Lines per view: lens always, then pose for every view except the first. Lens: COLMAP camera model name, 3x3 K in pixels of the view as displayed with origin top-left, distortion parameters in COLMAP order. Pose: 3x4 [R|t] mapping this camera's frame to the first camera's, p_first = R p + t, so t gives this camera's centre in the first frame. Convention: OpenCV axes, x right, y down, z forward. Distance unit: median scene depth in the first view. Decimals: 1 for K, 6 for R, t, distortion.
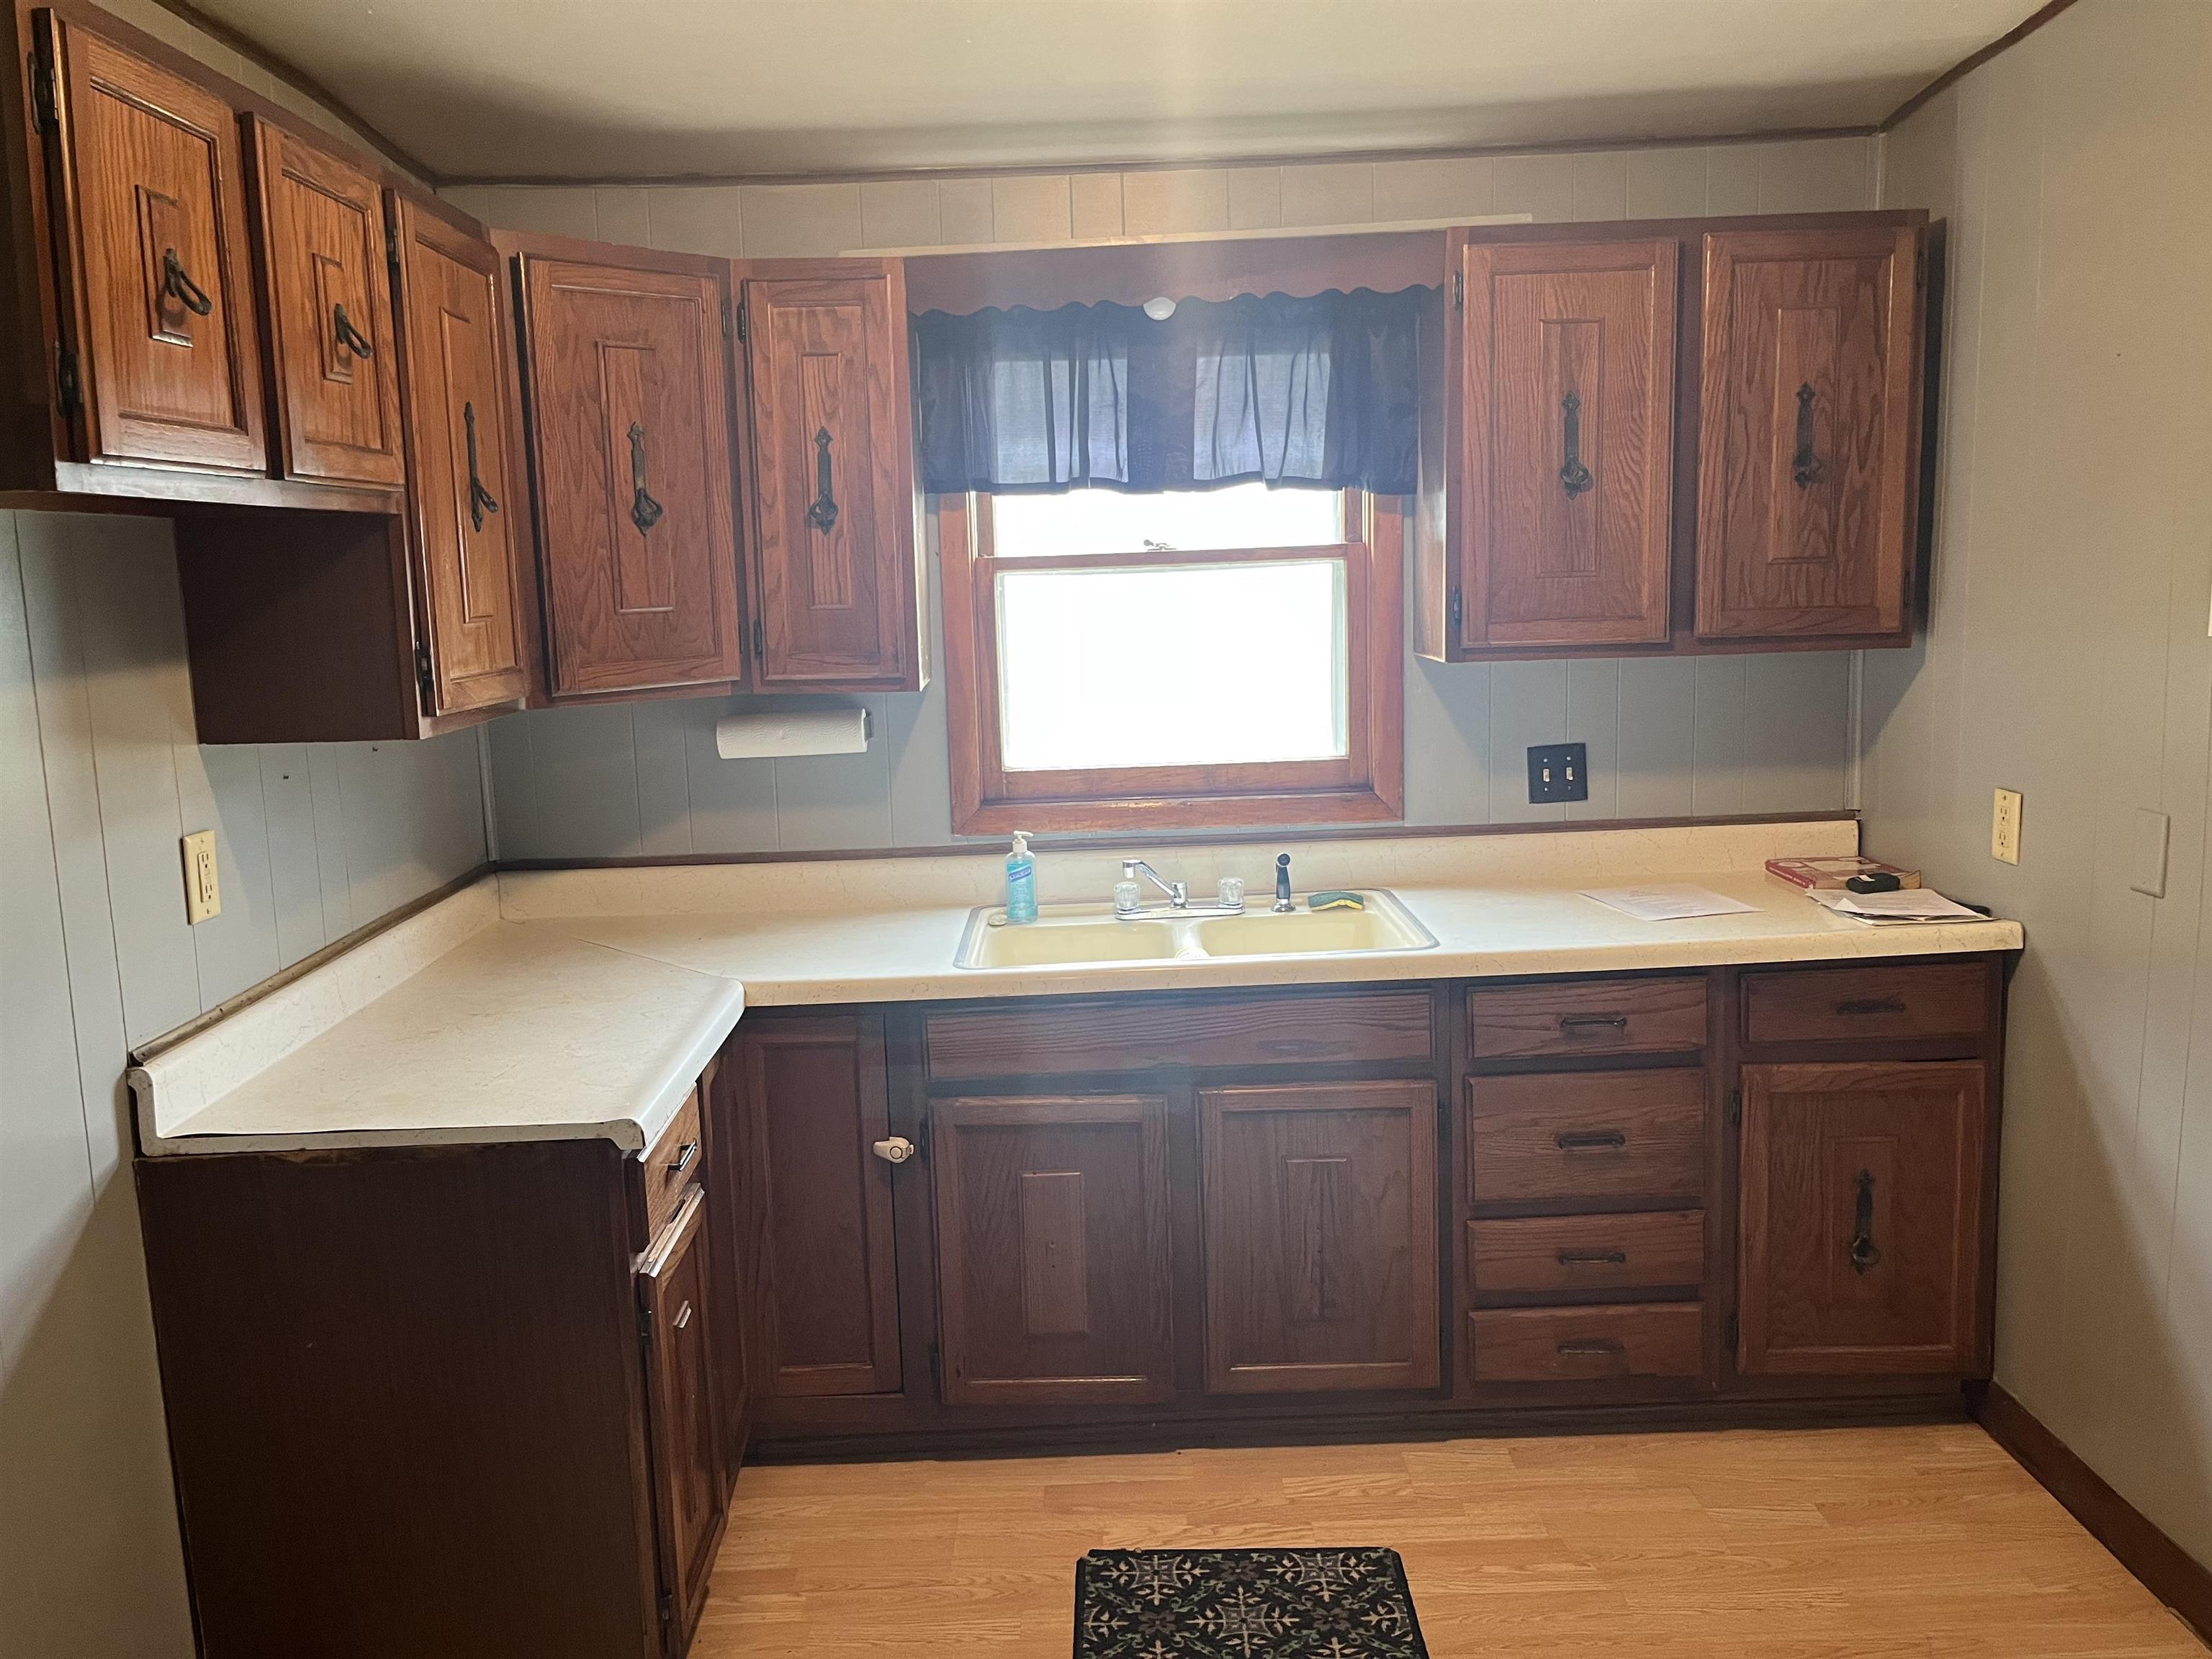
lens RADIAL K [[1686.2, 0, 1097.2], [0, 1686.2, 817.5], [0, 0, 1]] dist [0.064658, -0.102938]
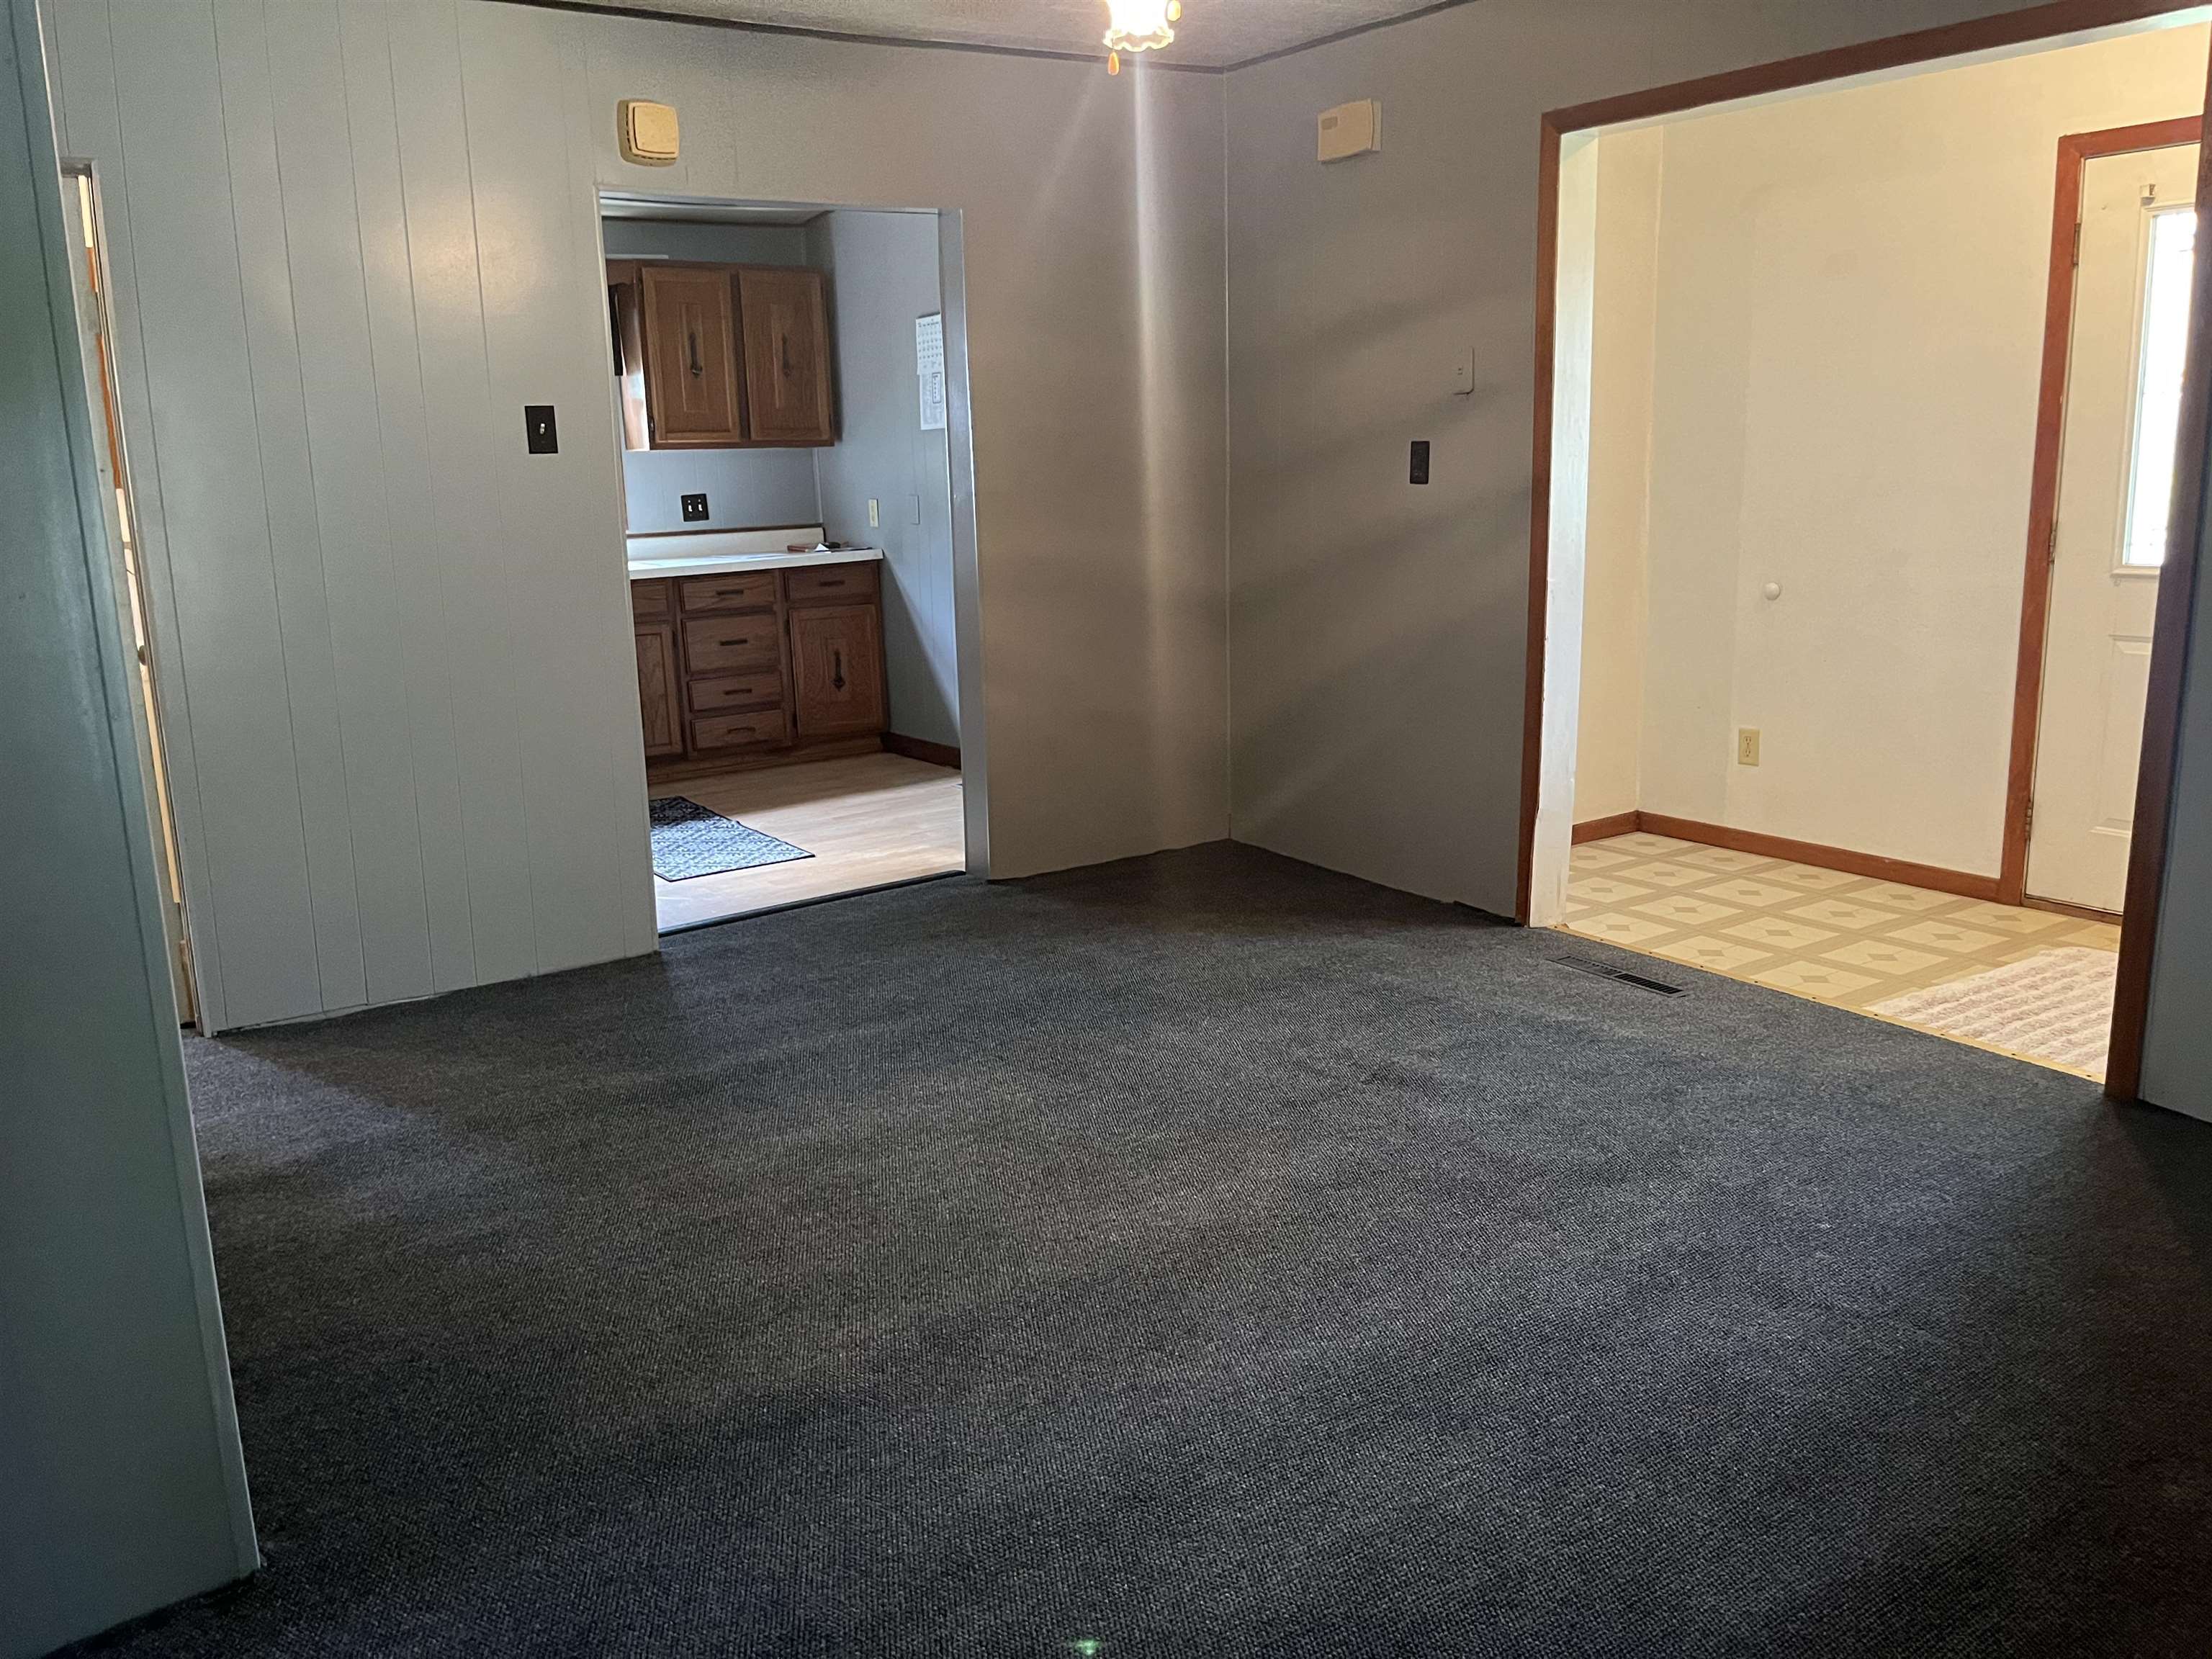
lens RADIAL K [[1686.2, 0, 1114.4], [0, 1686.2, 820.2], [0, 0, 1]] dist [0.064658, -0.102938]
pose [[0.831667, -0.112375, 0.543784, -0.608621], [0.081554, 0.993408, 0.080562, 0.287572], [-0.549252, -0.022653, 0.835349, -1.347717]]
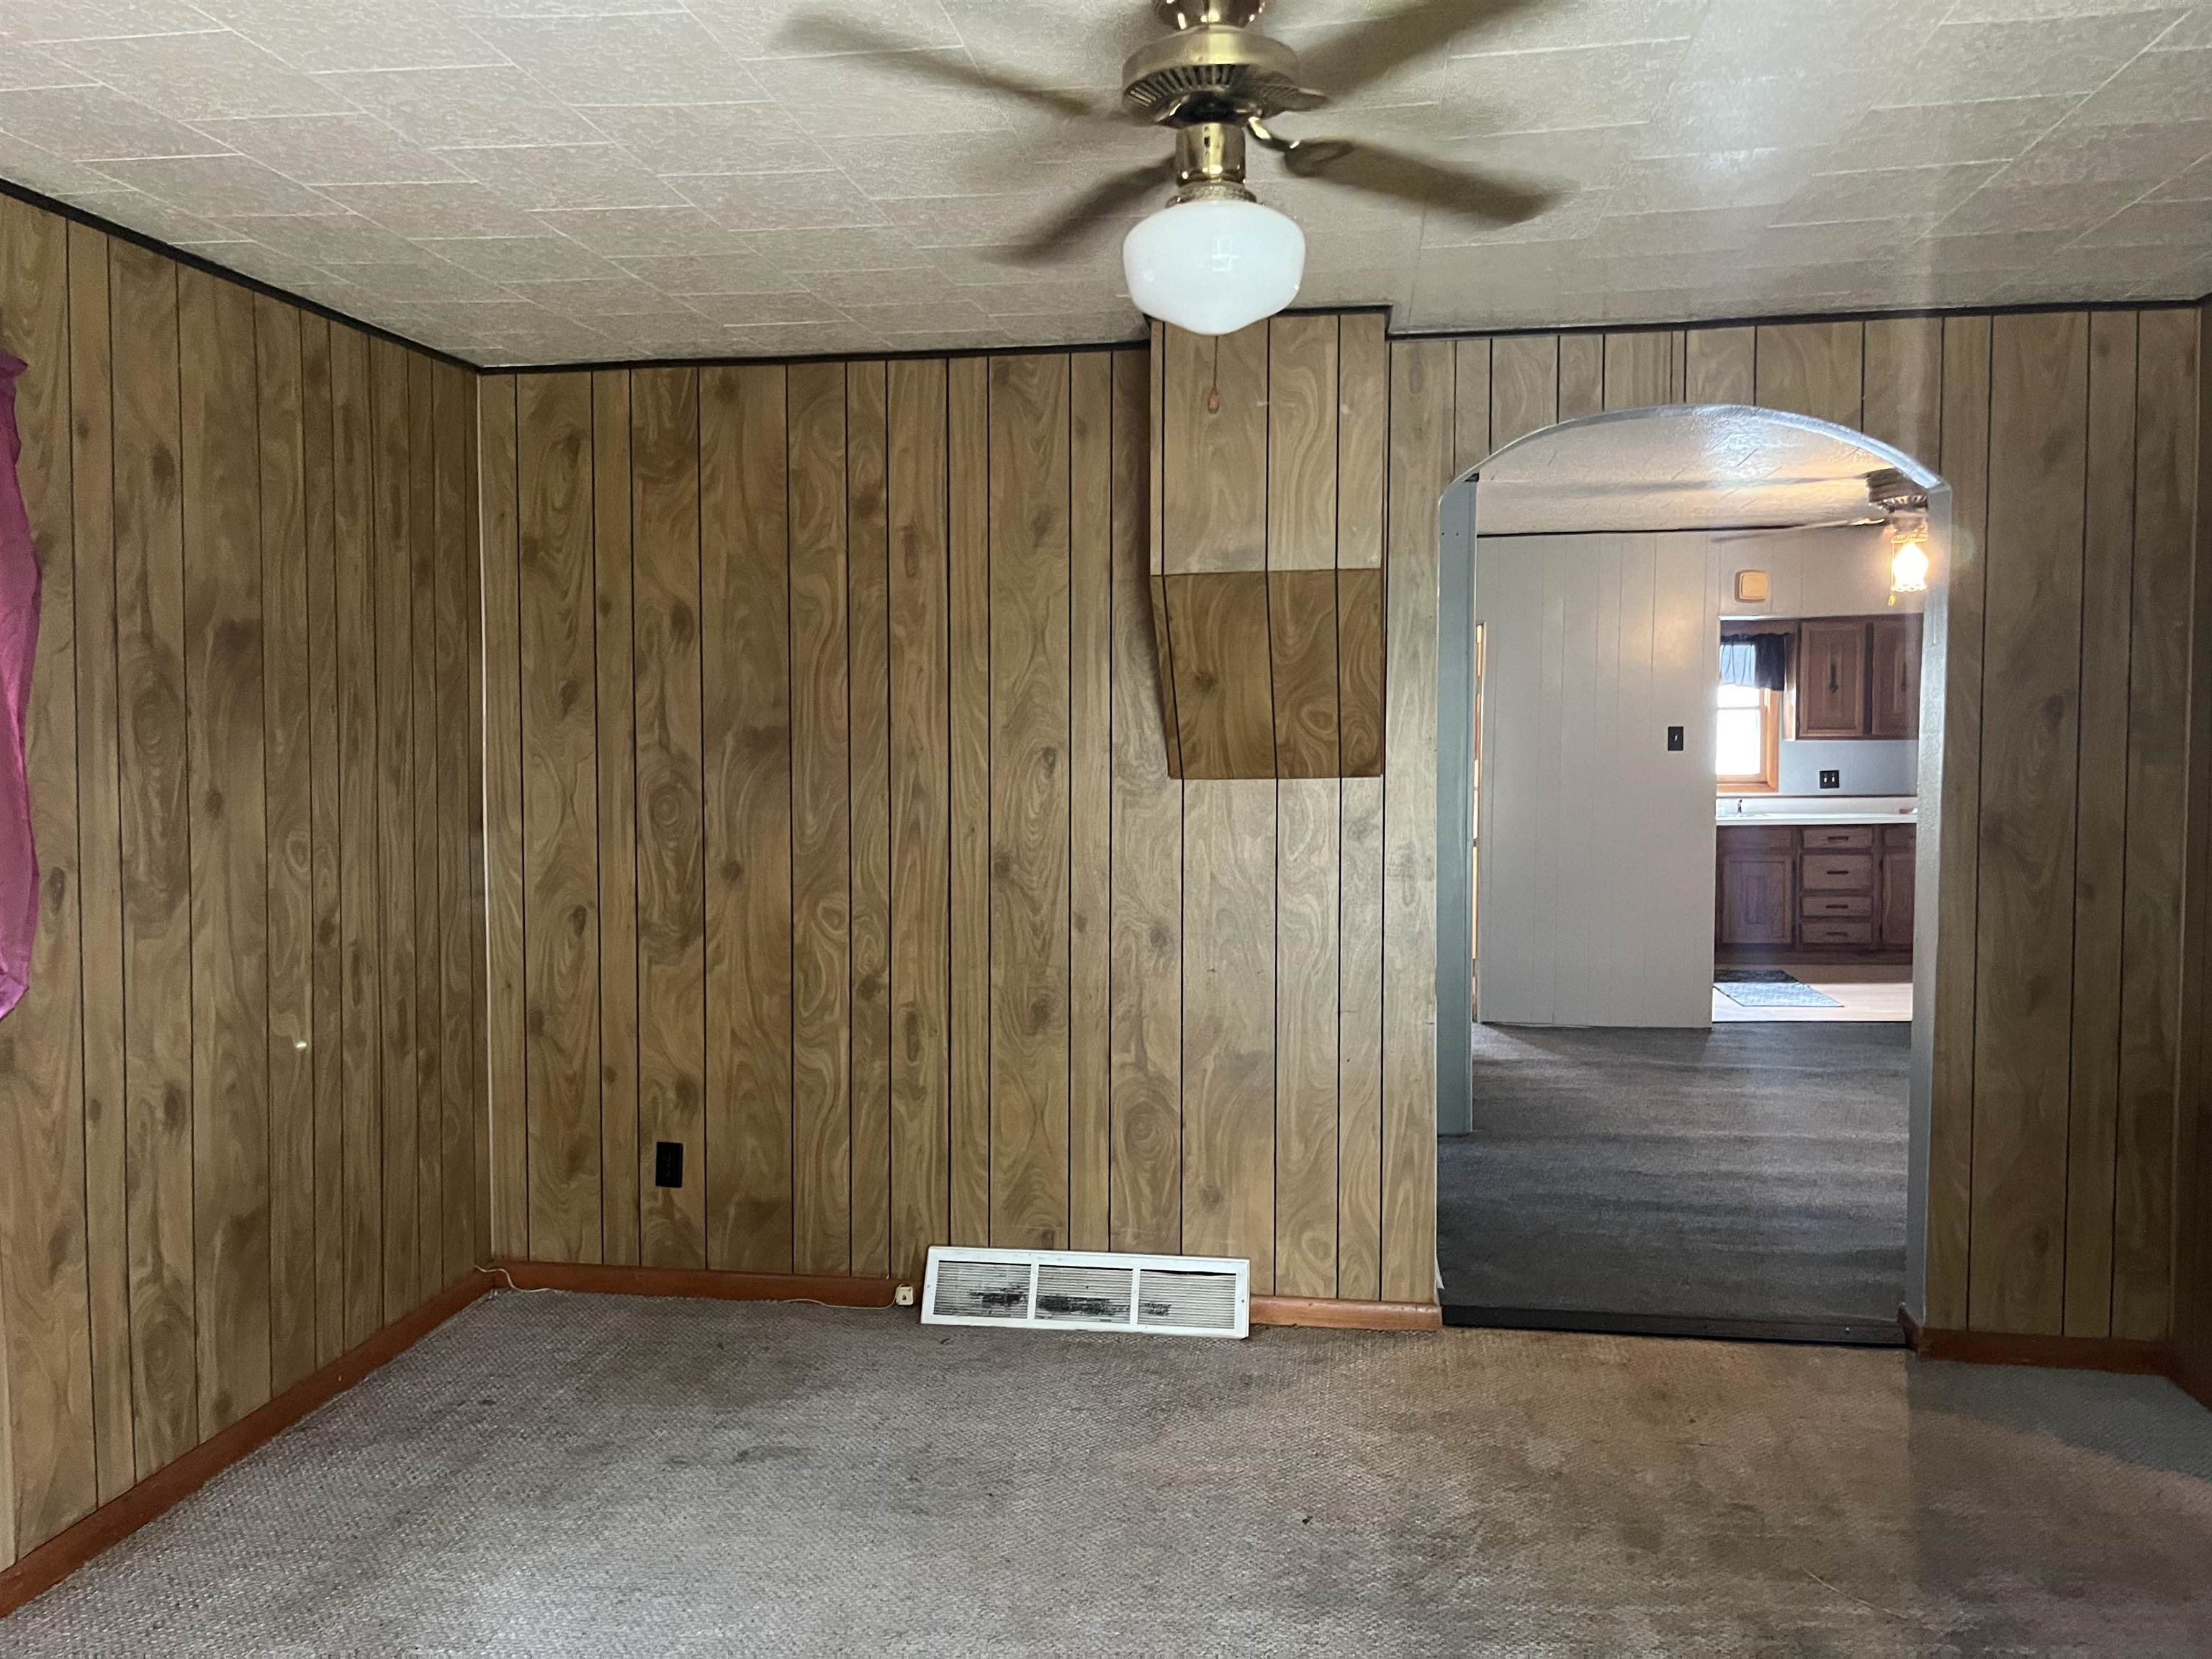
lens RADIAL K [[1686.2, 0, 1107.8], [0, 1686.2, 815.1], [0, 0, 1]] dist [0.064658, -0.102938]
pose [[0.989673, 0.028675, -0.140447, -0.713938], [-0.041226, 0.995330, -0.087283, 0.435778], [0.137288, 0.092171, 0.986233, -2.685687]]
